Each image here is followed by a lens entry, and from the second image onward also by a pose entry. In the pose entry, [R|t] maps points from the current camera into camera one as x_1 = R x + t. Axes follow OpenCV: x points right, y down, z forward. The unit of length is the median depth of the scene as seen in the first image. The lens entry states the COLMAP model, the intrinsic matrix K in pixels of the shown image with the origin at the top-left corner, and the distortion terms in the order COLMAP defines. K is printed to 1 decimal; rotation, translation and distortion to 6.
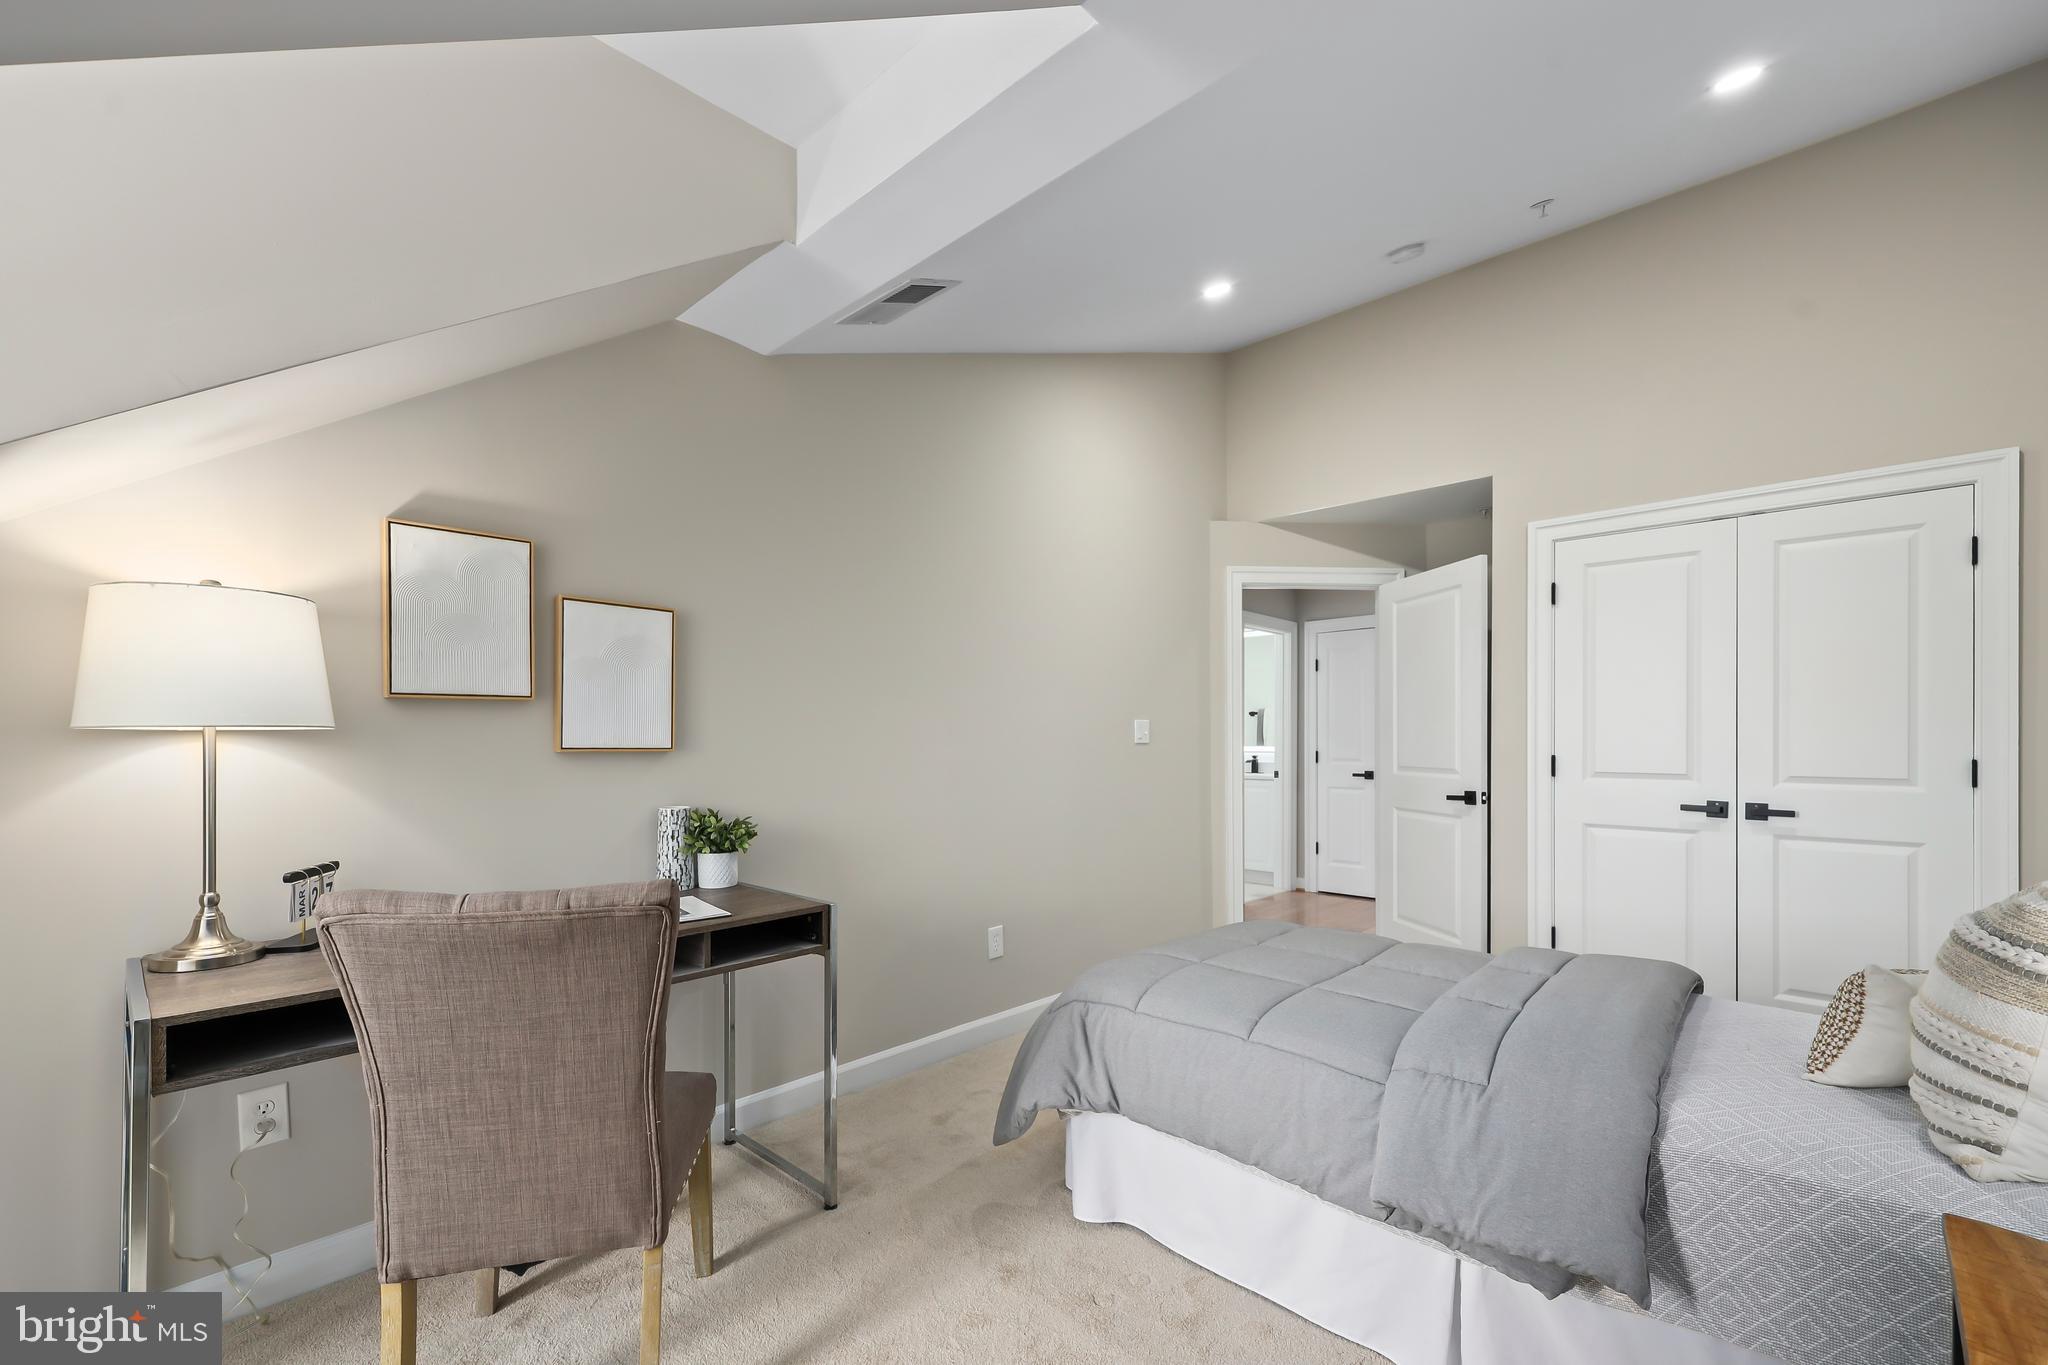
lens RADIAL K [[839.2, 0, 1024.5], [0, 839.2, 730.6], [0, 0, 1]] dist [-0.000732, 0.000000]
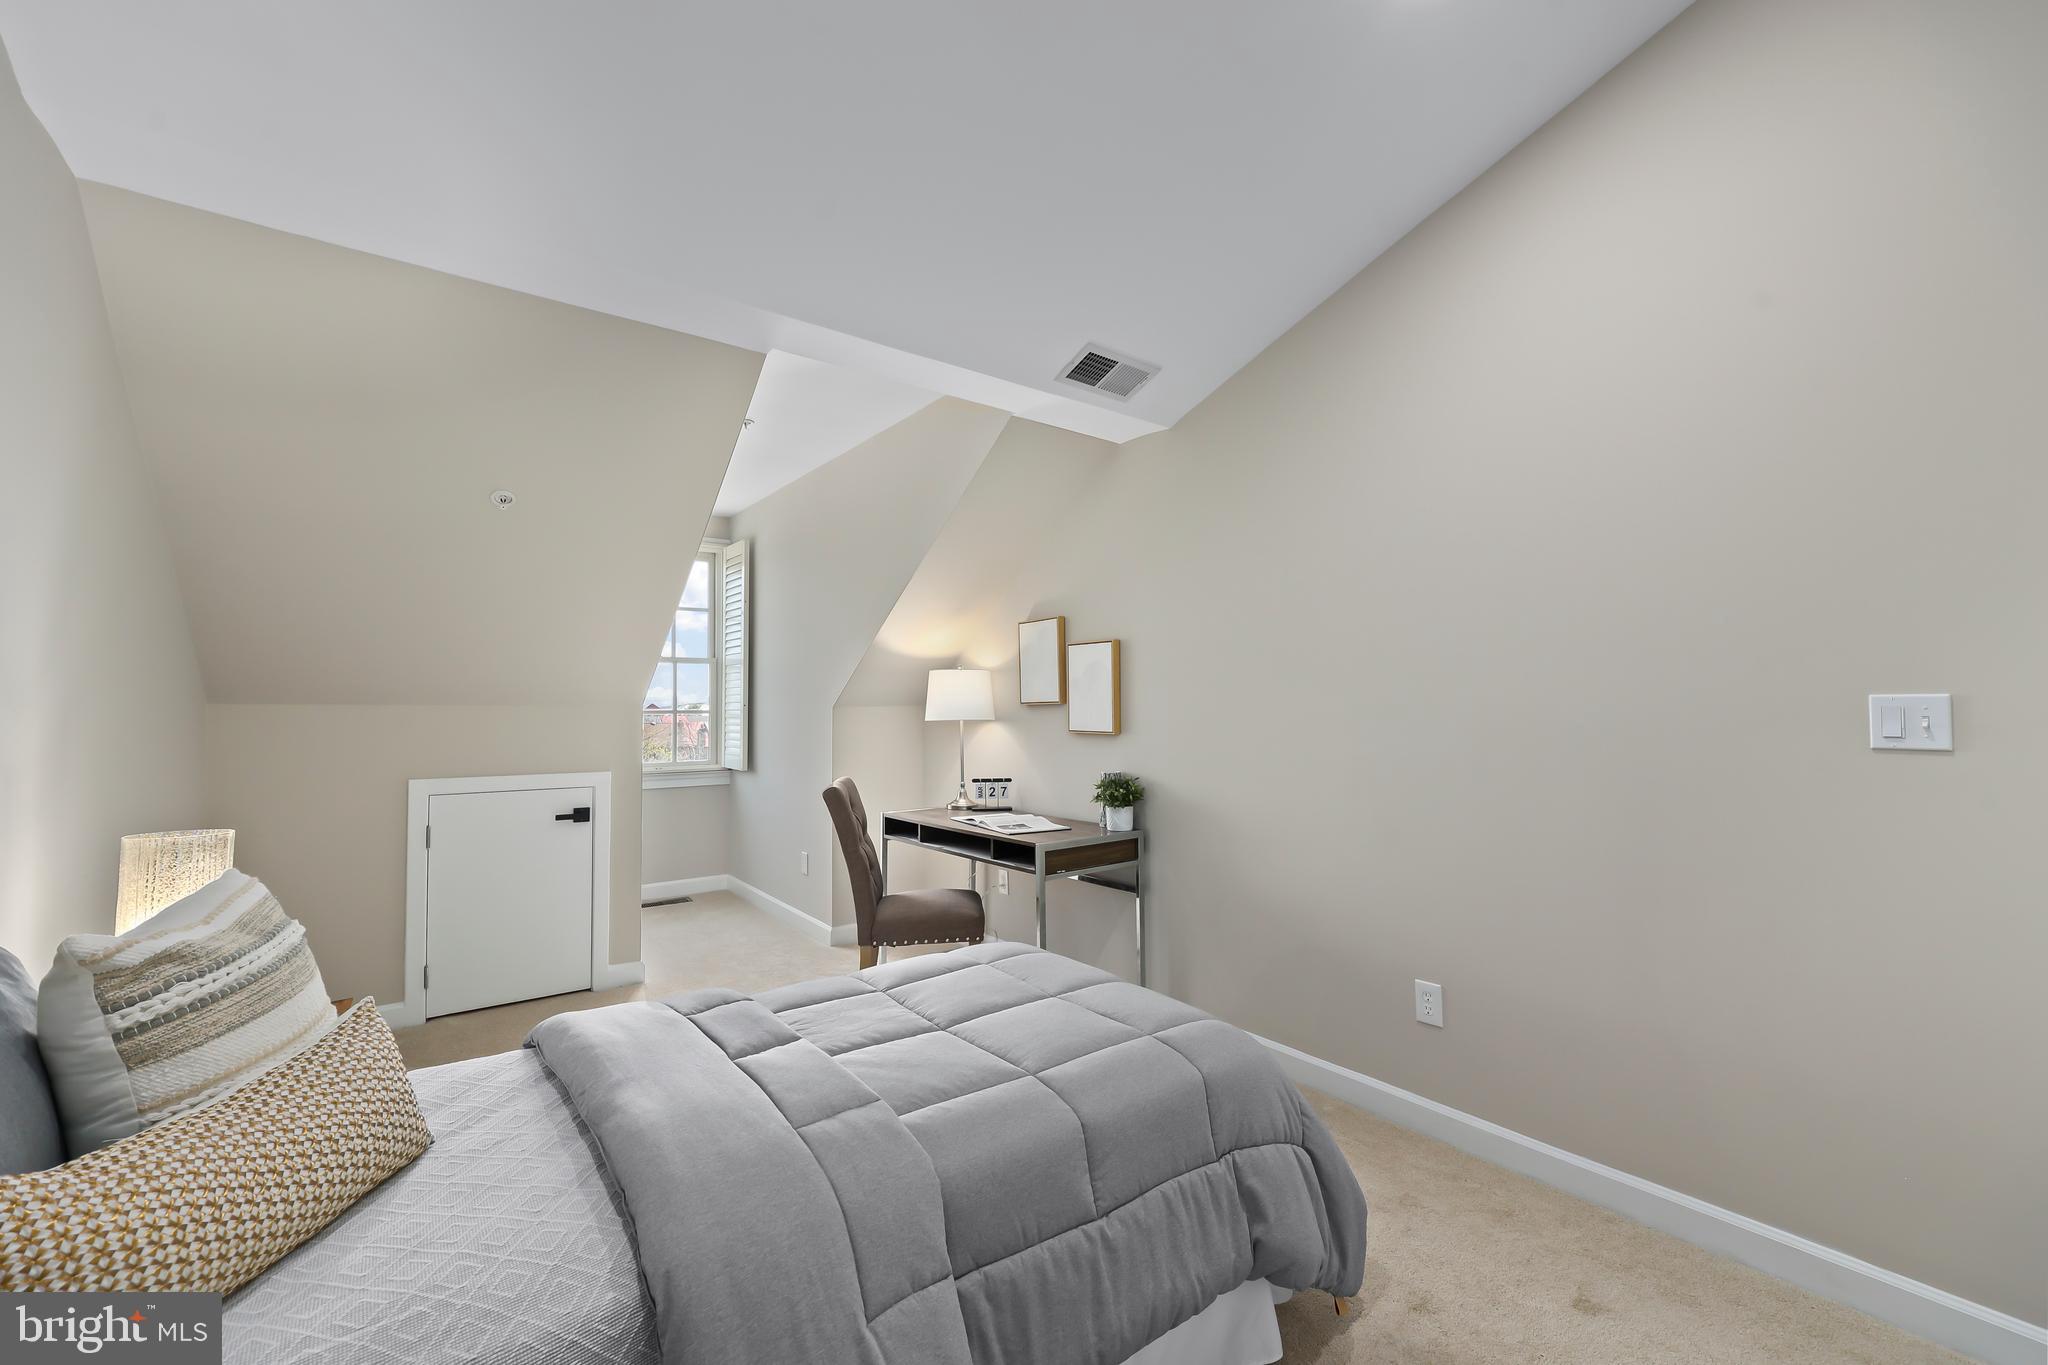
lens RADIAL K [[840.1, 0, 1012.0], [0, 840.1, 696.0], [0, 0, 1]] dist [-0.000237, 0.000008]
pose [[-0.177096, -0.025040, -0.983875, 1.195691], [0.004801, 0.999642, -0.026305, -0.006386], [0.984182, -0.009382, -0.176913, 1.183366]]
